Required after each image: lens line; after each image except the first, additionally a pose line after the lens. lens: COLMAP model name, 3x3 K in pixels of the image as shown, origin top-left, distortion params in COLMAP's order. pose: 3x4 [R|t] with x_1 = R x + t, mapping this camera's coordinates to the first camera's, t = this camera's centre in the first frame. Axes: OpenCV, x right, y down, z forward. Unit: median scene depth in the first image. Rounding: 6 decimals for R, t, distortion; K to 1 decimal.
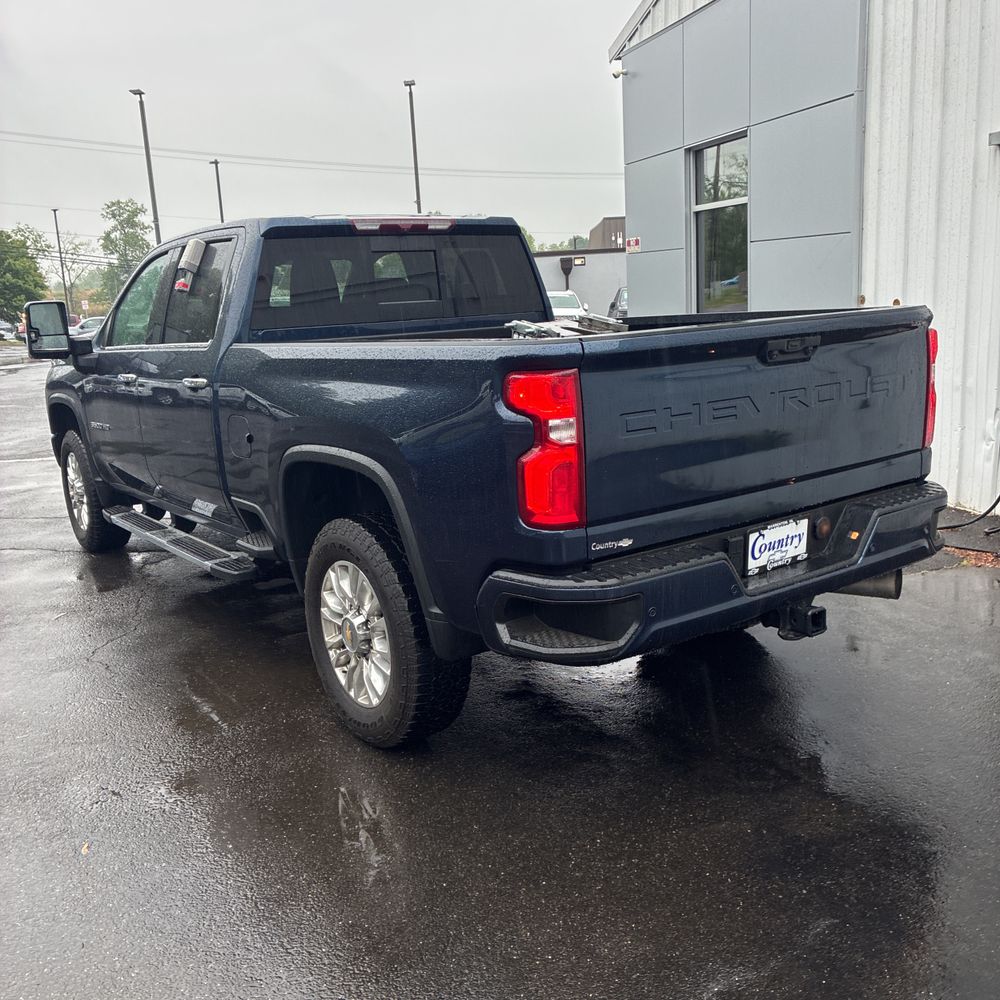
lens RADIAL K [[1005.0, 0, 483.9], [0, 1005.0, 491.9], [0, 0, 1]] dist [0.022631, -0.005022]
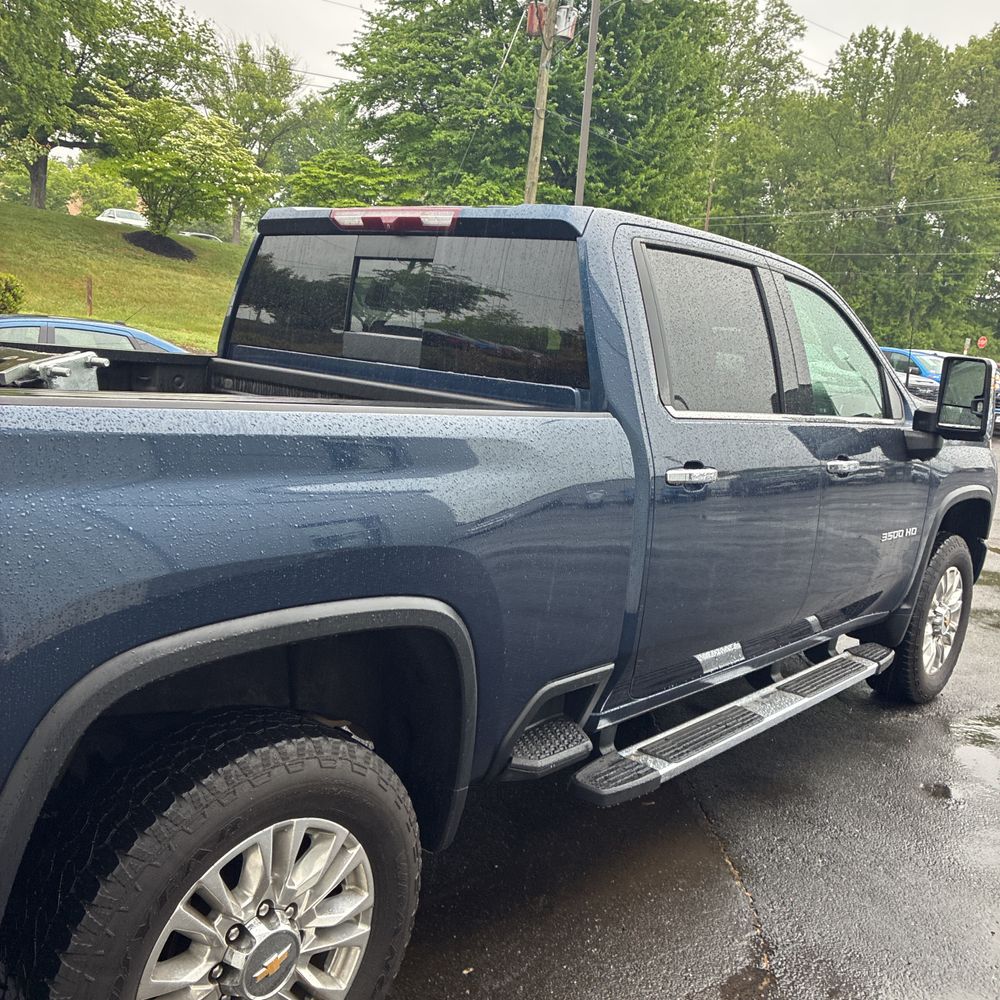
lens RADIAL K [[1012.5, 0, 501.2], [0, 1012.5, 475.8], [0, 0, 1]] dist [0.018530, 0.008272]
pose [[0.256540, 0.207416, -0.944016, 0.573534], [-0.284721, 0.949581, 0.131265, -0.205073], [0.923646, 0.235106, 0.302661, 0.870740]]
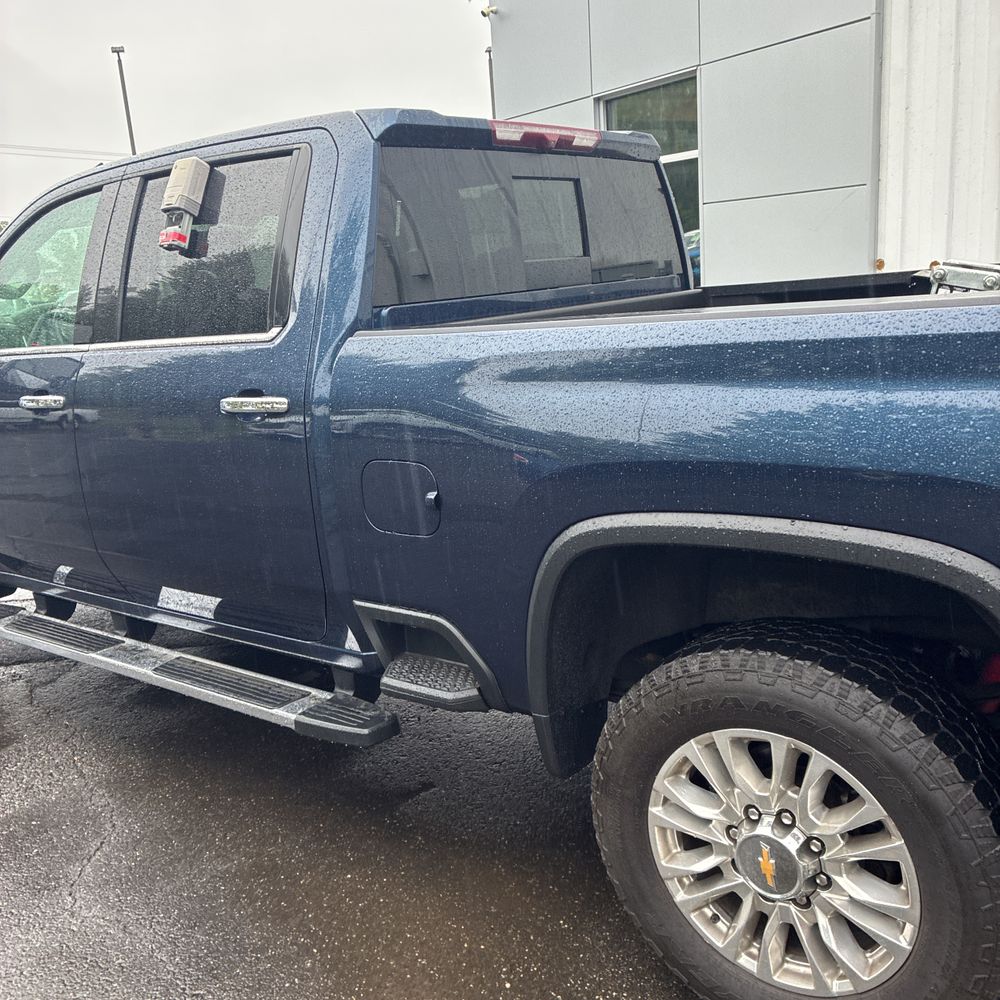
lens RADIAL K [[1005.8, 0, 481.9], [0, 1005.8, 500.8], [0, 0, 1]] dist [0.031815, 0.005754]
pose [[0.960490, -0.079001, 0.266867, -0.293804], [0.074947, 0.996865, 0.025359, -0.054813], [-0.268033, -0.004356, 0.963400, 0.386675]]
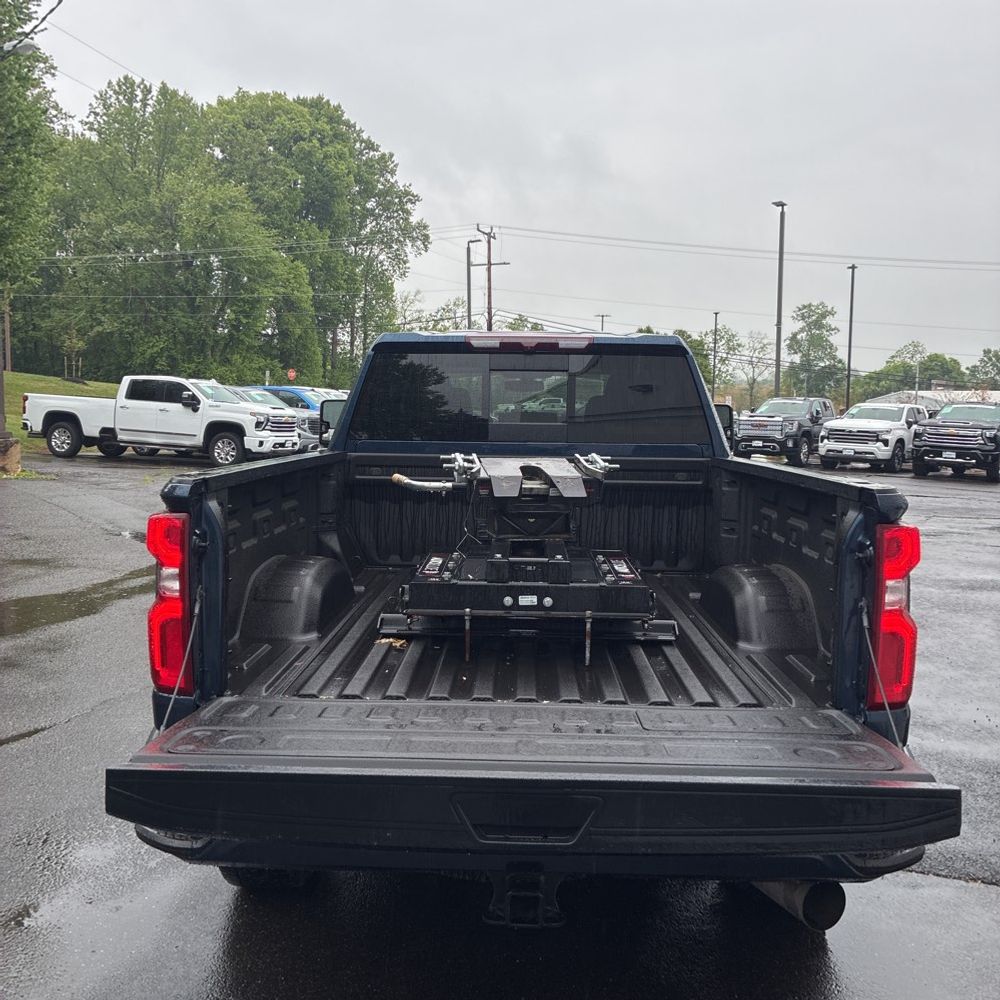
lens RADIAL K [[1001.7, 0, 486.3], [0, 1001.7, 475.8], [0, 0, 1]] dist [0.025126, 0.000438]
pose [[0.797257, 0.102761, -0.594829, 0.442685], [-0.168049, 0.984232, -0.055206, -0.080950], [0.579776, 0.143974, 0.801954, 0.232423]]
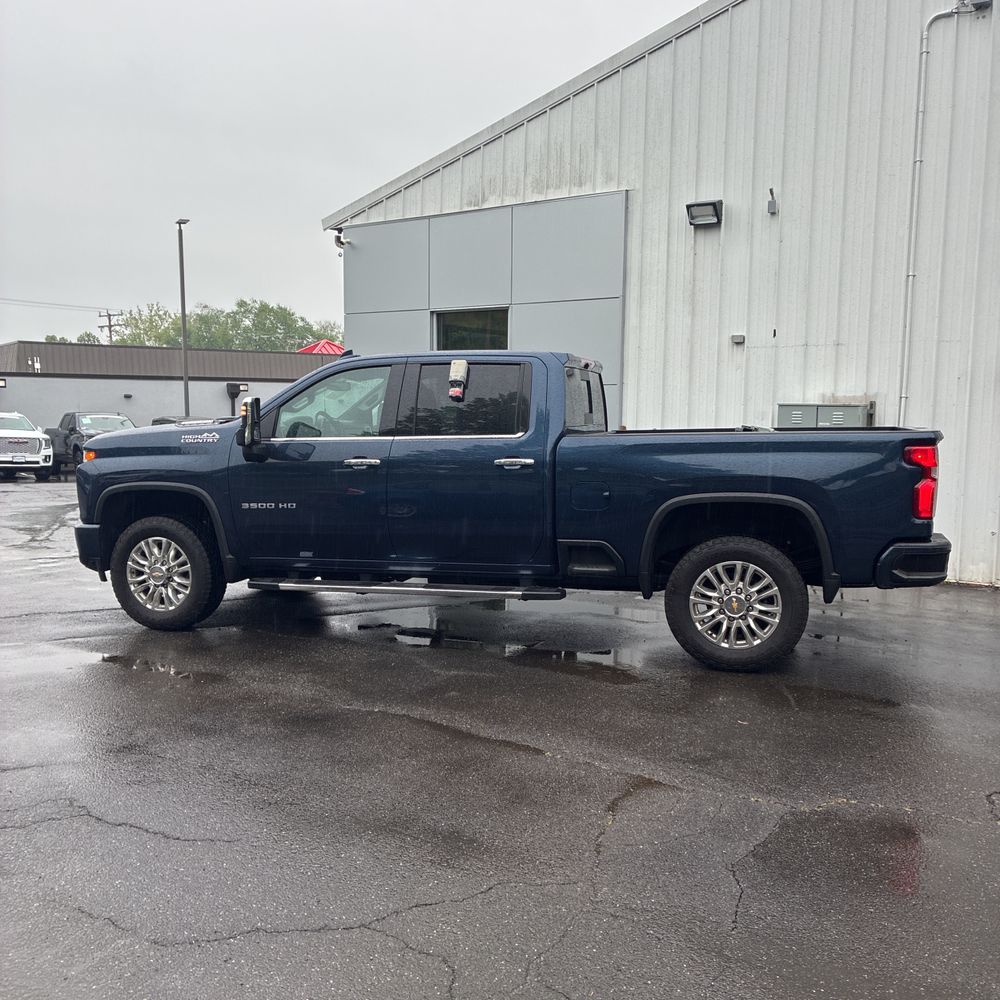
lens RADIAL K [[977.9, 0, 496.1], [0, 977.9, 516.9], [0, 0, 1]] dist [0.127304, -0.327048]
pose [[0.776377, -0.016637, 0.630050, -1.080039], [0.083745, 0.993511, -0.076959, 0.064593], [-0.624681, 0.112512, 0.772732, -0.028155]]
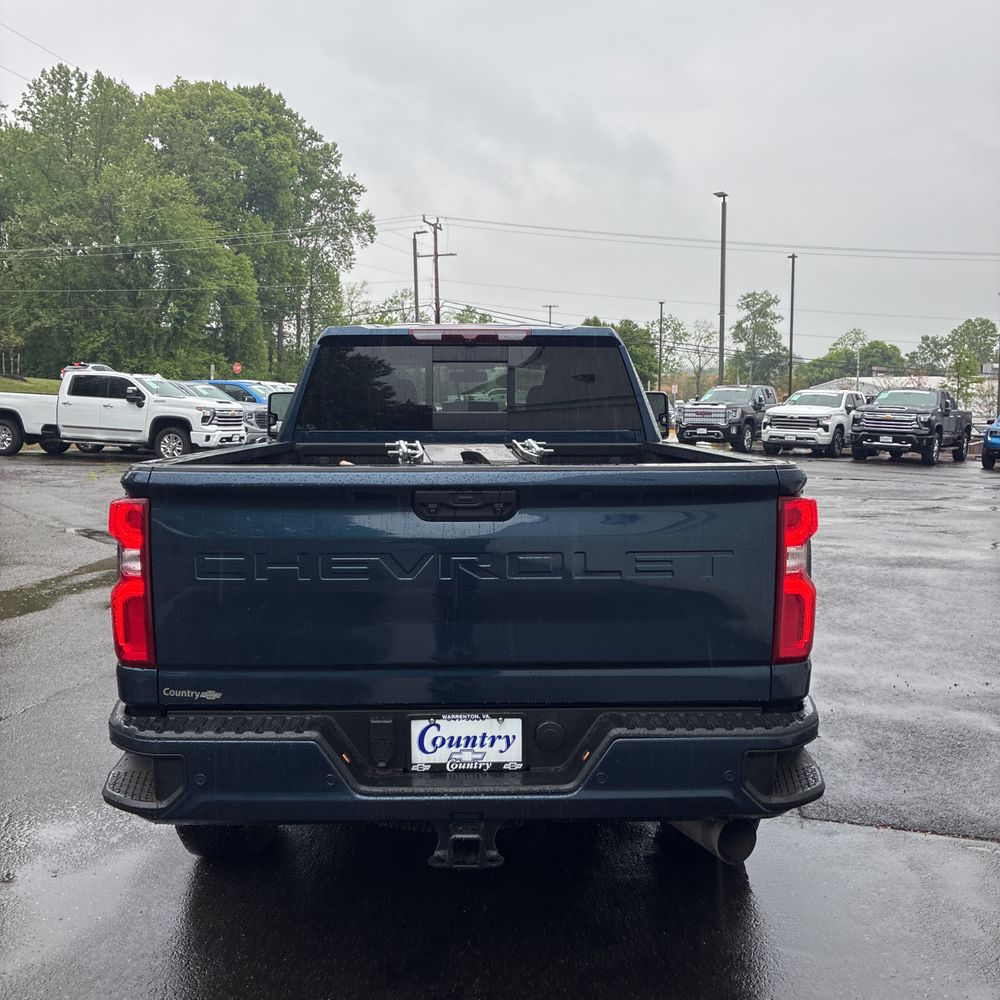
lens RADIAL K [[1005.7, 0, 483.7], [0, 1005.7, 471.6], [0, 0, 1]] dist [0.020904, 0.012353]
pose [[0.825727, 0.091667, -0.556571, 0.473099], [-0.149167, 0.987066, -0.058734, -0.074945], [0.543989, 0.131521, 0.828721, 0.201651]]
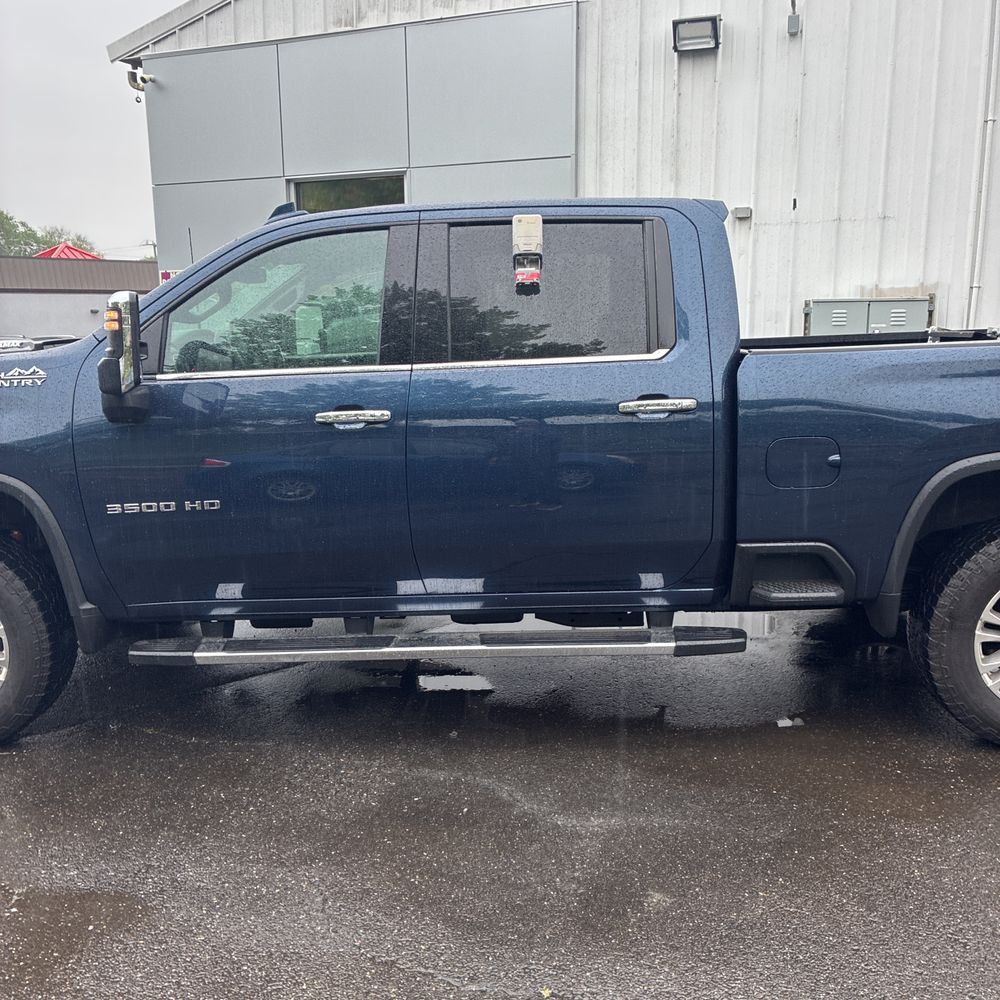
lens RADIAL K [[993.5, 0, 493.9], [0, 993.5, 511.6], [0, 0, 1]] dist [0.021670, 0.008921]
pose [[0.610619, -0.113091, 0.783808, -0.879852], [0.144658, 0.989027, 0.030006, -0.065630], [-0.778600, 0.095062, 0.620278, 0.594329]]
